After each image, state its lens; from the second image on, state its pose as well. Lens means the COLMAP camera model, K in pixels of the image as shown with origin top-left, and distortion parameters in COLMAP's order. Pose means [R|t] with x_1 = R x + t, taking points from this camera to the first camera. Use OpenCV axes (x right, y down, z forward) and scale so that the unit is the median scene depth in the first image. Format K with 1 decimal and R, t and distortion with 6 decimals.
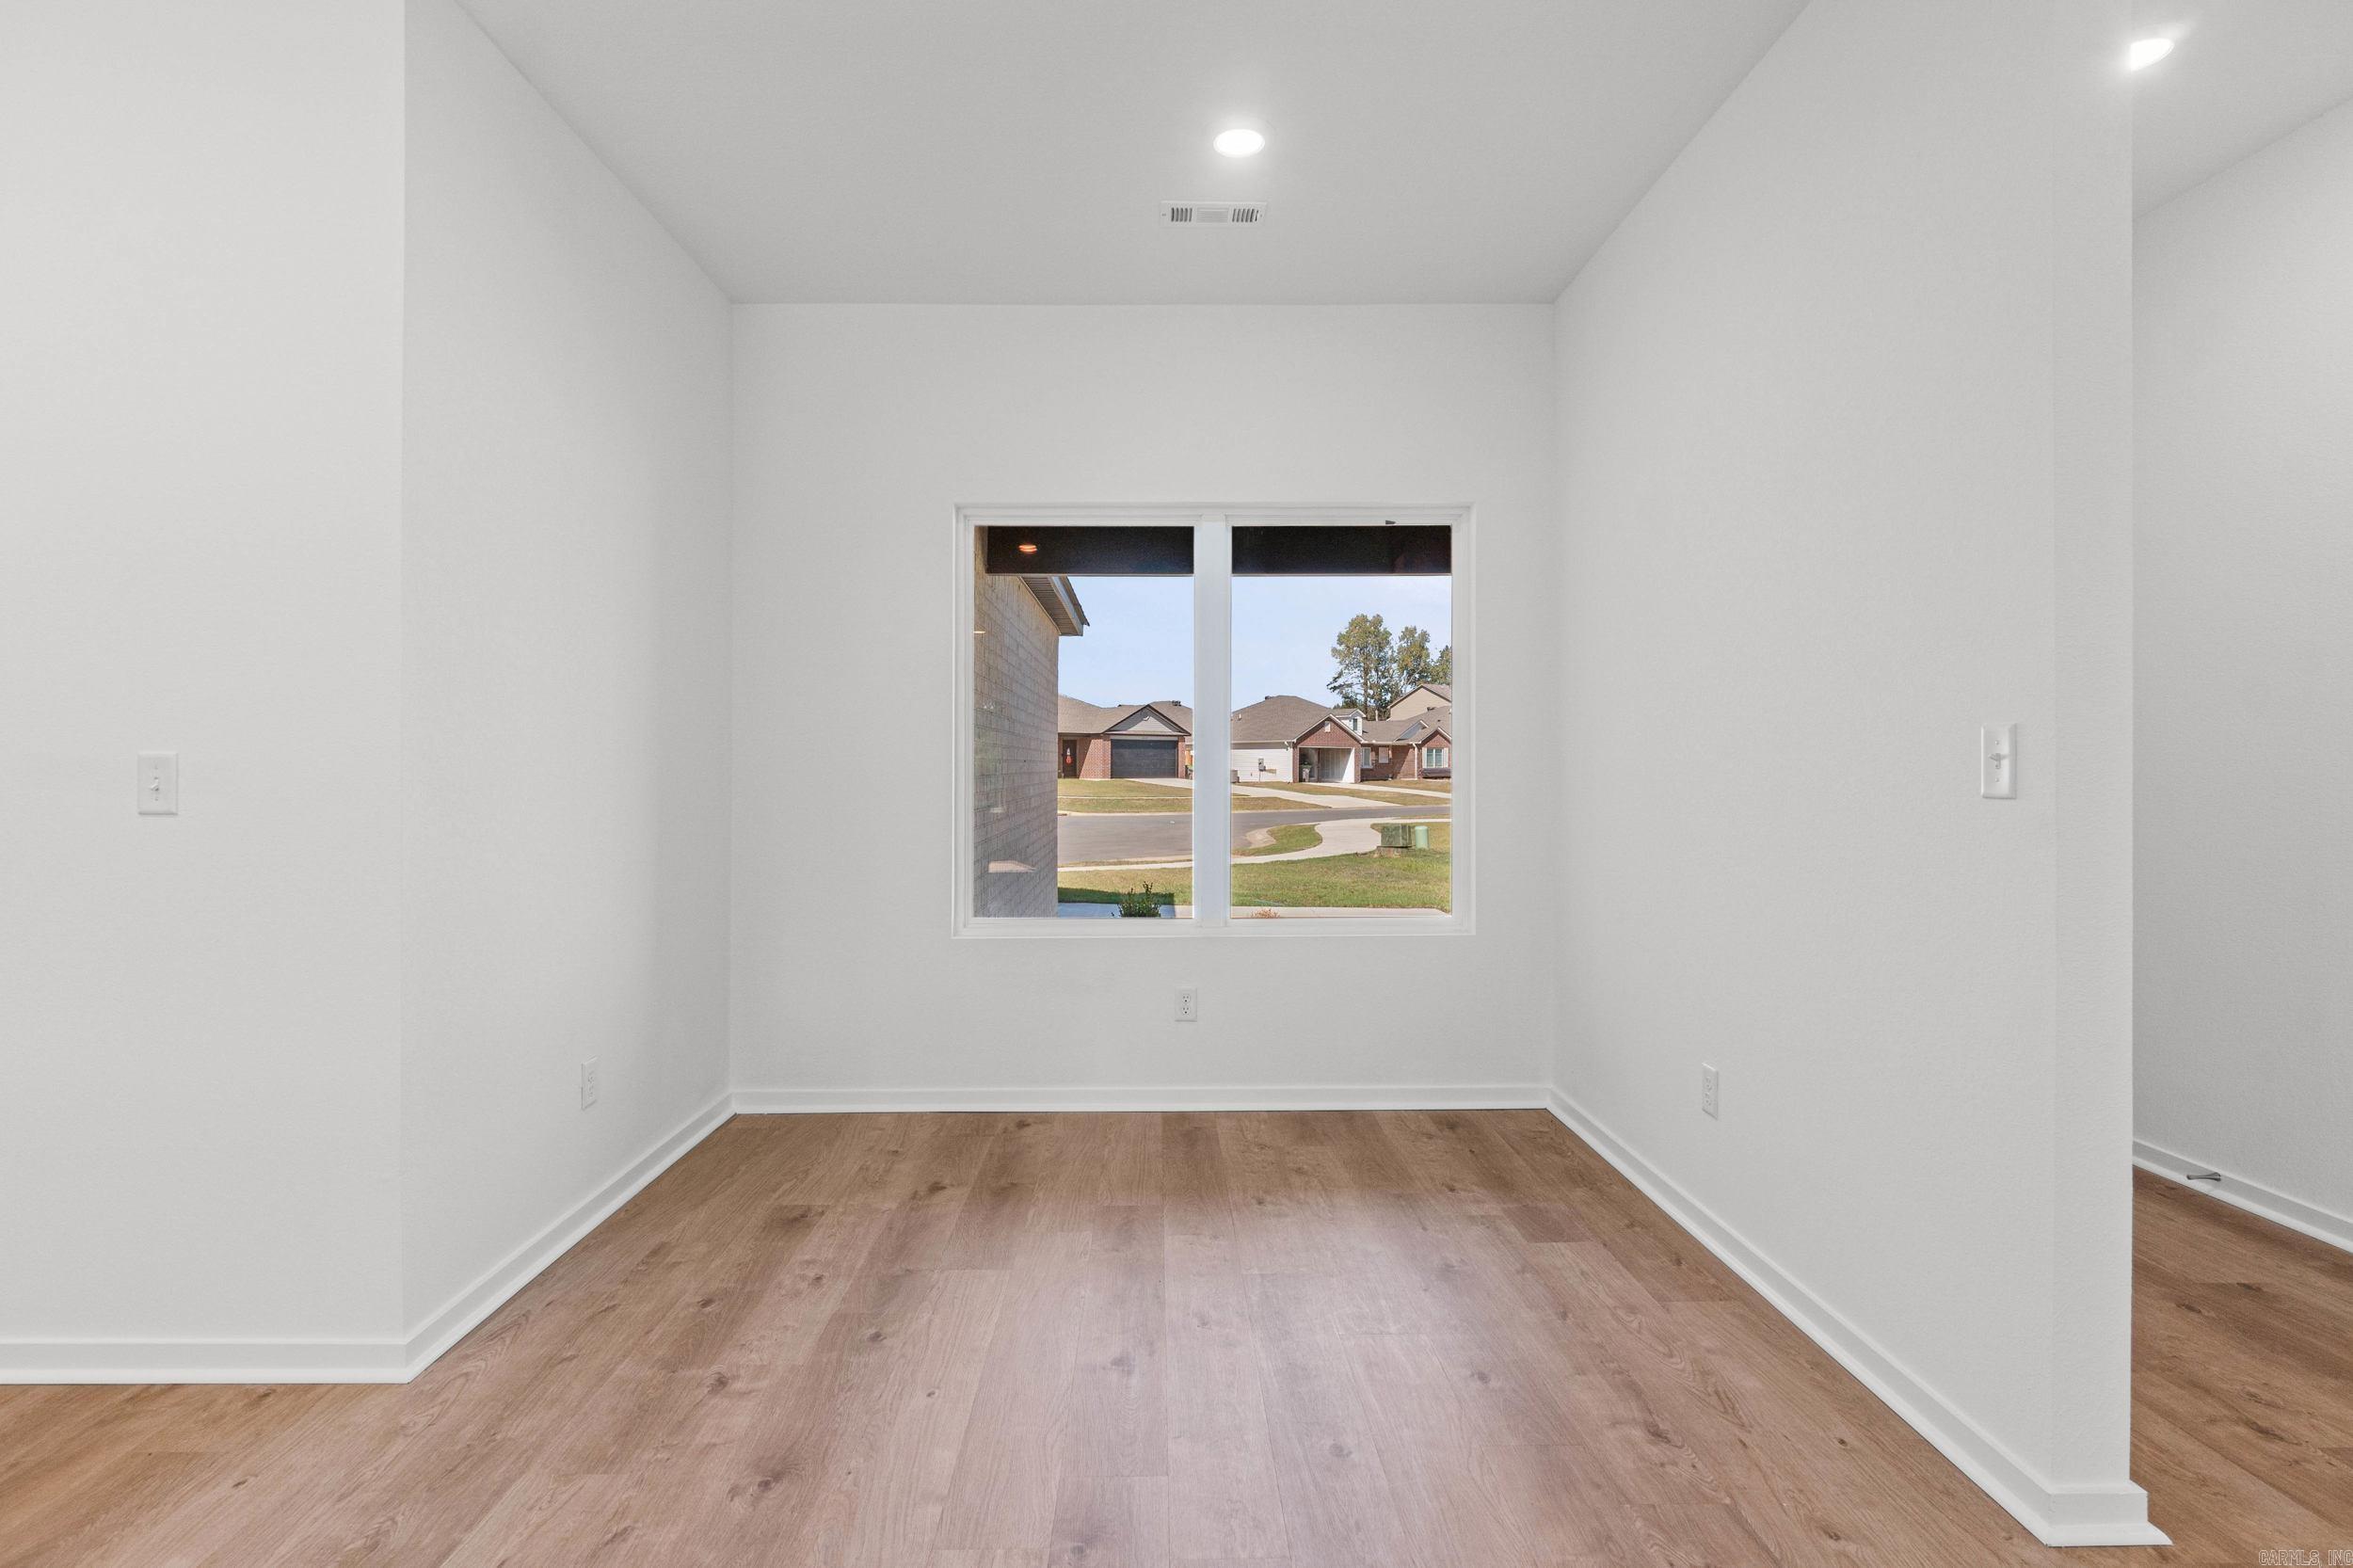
lens RADIAL K [[1230.3, 0, 1188.6], [0, 1230.3, 783.9], [0, 0, 1]] dist [0.009136, 0.004003]
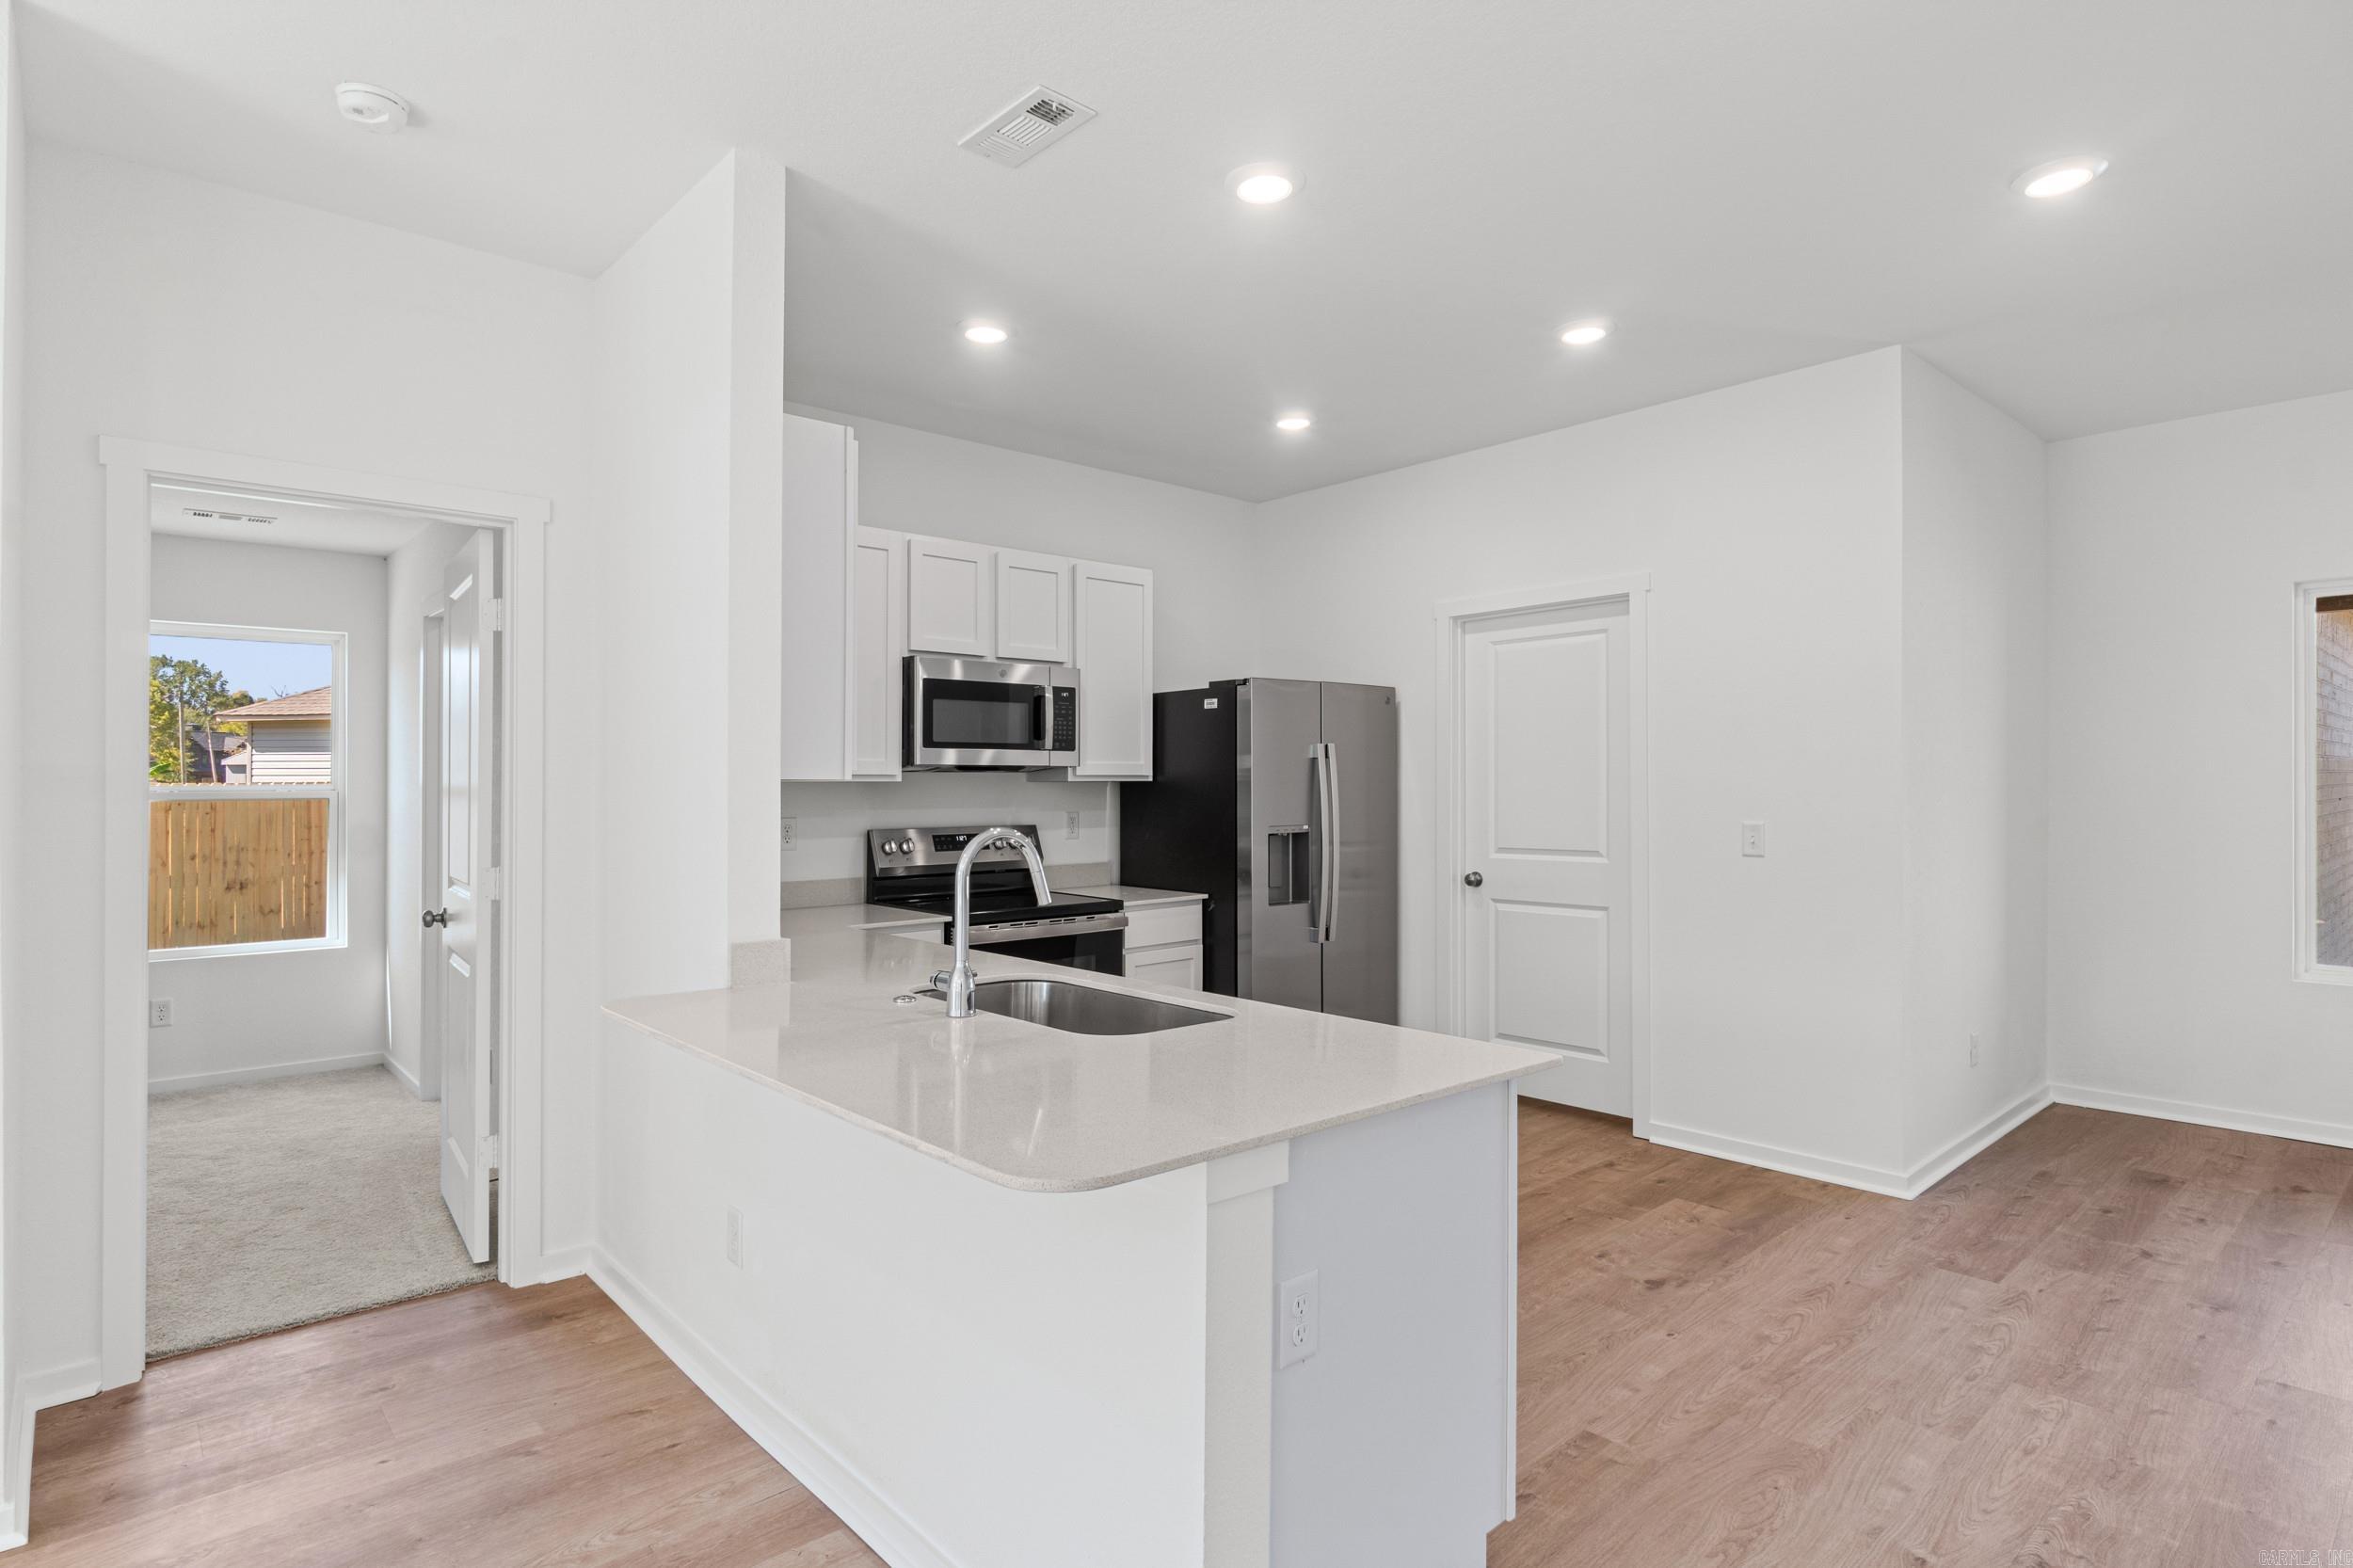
lens RADIAL K [[1230.3, 0, 1171.4], [0, 1230.3, 787.8], [0, 0, 1]] dist [0.009136, 0.004003]
pose [[0.653217, -0.008821, -0.757120, -0.010020], [-0.000383, 0.999928, -0.011981, -0.051417], [0.757171, 0.008116, 0.653166, -0.795687]]
